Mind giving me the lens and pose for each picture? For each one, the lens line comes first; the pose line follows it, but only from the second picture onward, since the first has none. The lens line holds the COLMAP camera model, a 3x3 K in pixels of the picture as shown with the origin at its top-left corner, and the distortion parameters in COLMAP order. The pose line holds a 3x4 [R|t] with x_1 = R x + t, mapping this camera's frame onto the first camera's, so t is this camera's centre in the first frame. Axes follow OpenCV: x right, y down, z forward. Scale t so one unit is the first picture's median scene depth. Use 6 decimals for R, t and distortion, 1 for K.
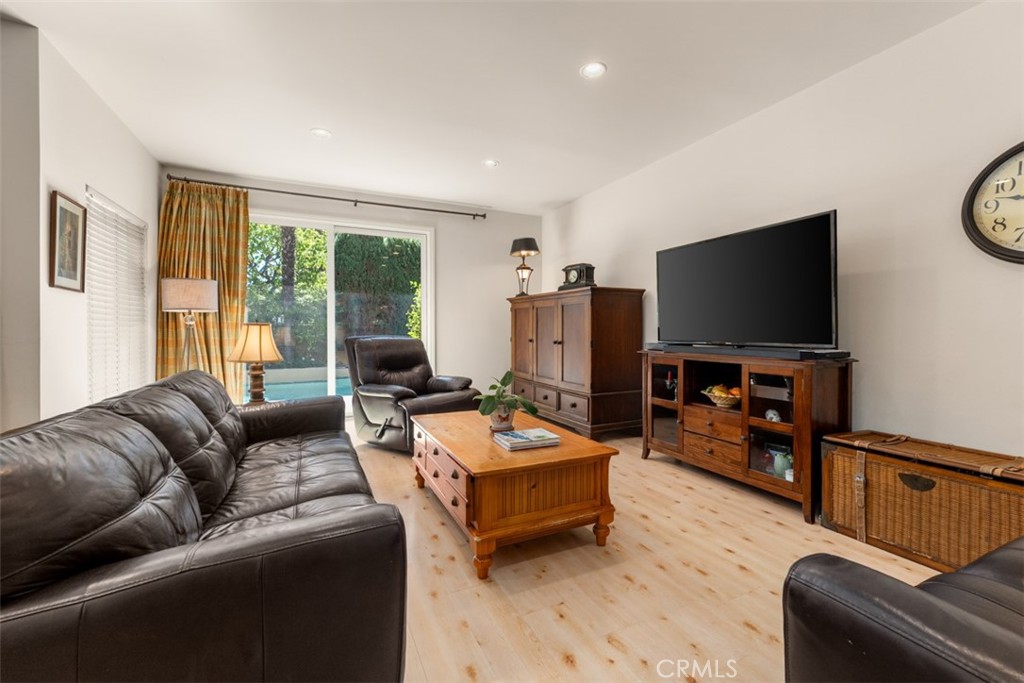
lens RADIAL K [[418.6, 0, 515.8], [0, 418.6, 331.3], [0, 0, 1]] dist [0.000900, -0.000258]
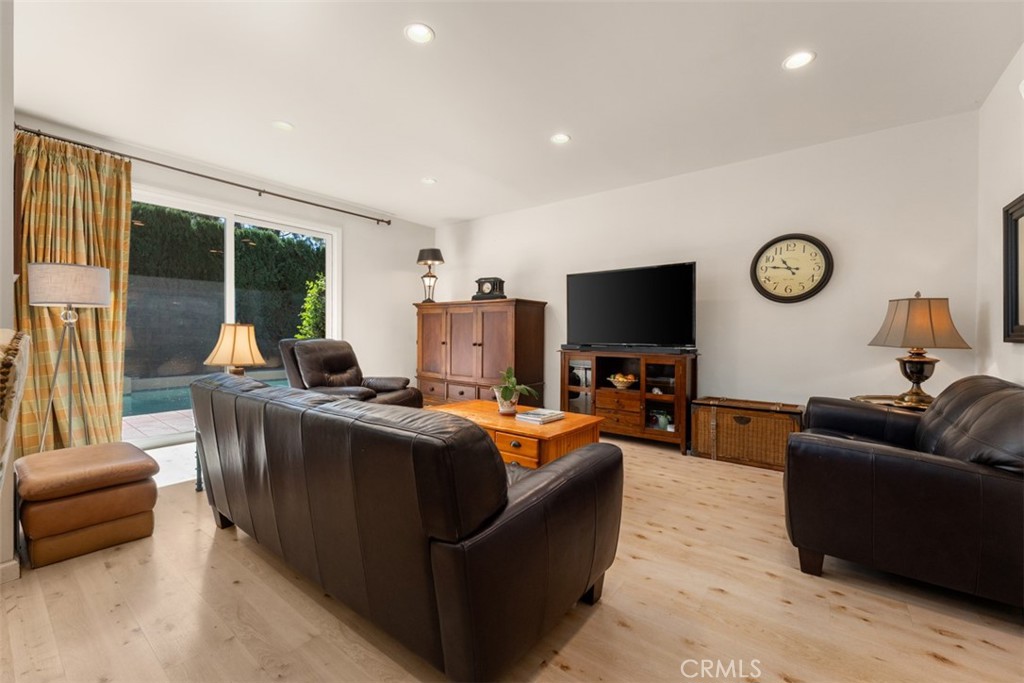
lens RADIAL K [[418.6, 0, 509.4], [0, 418.6, 337.0], [0, 0, 1]] dist [0.000900, -0.000258]
pose [[0.891858, 0.005706, 0.452280, -0.369529], [-0.007701, 0.999967, 0.002570, 0.002061], [-0.452250, -0.005775, 0.891872, -0.075553]]
